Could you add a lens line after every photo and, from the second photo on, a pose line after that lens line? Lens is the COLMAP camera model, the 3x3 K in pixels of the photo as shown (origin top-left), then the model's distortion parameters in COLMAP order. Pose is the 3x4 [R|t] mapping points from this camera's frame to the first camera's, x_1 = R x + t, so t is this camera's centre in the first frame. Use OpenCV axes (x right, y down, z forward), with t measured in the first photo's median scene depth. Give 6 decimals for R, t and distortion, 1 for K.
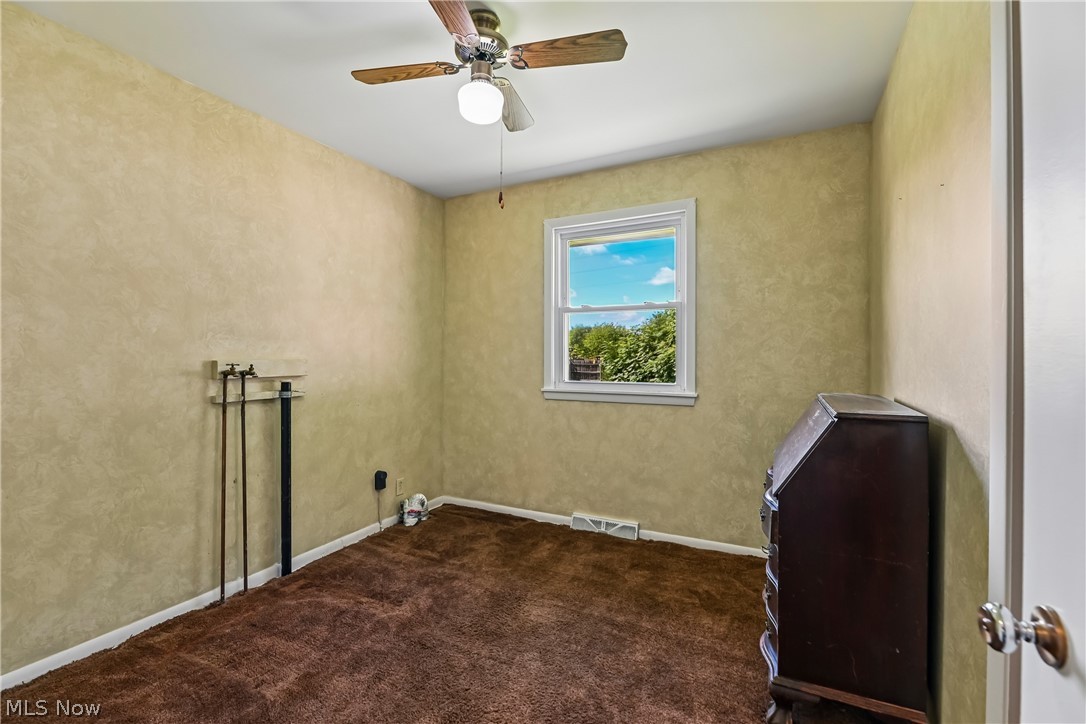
lens RADIAL K [[468.1, 0, 544.0], [0, 468.1, 359.4], [0, 0, 1]] dist [0.000846, 0.000017]
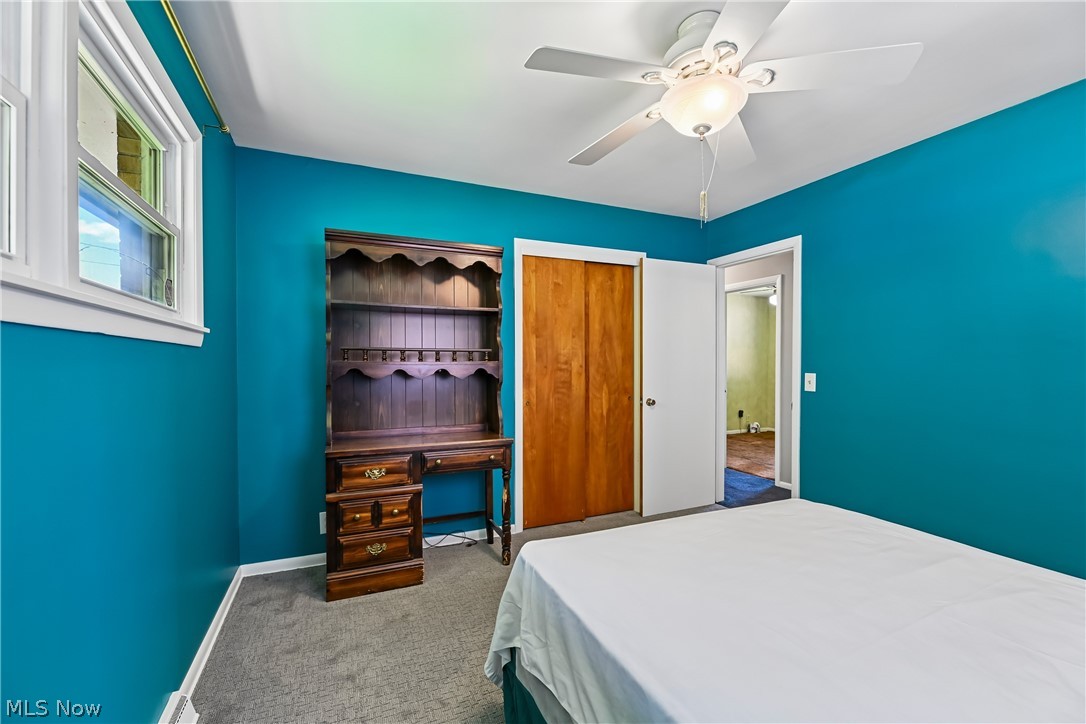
lens RADIAL K [[468.1, 0, 543.5], [0, 468.1, 364.6], [0, 0, 1]] dist [0.000846, 0.000017]
pose [[0.782273, 0.003688, -0.622925, 0.396849], [-0.006897, 0.999972, -0.002741, -0.002290], [0.622898, 0.006440, 0.782277, -1.652726]]
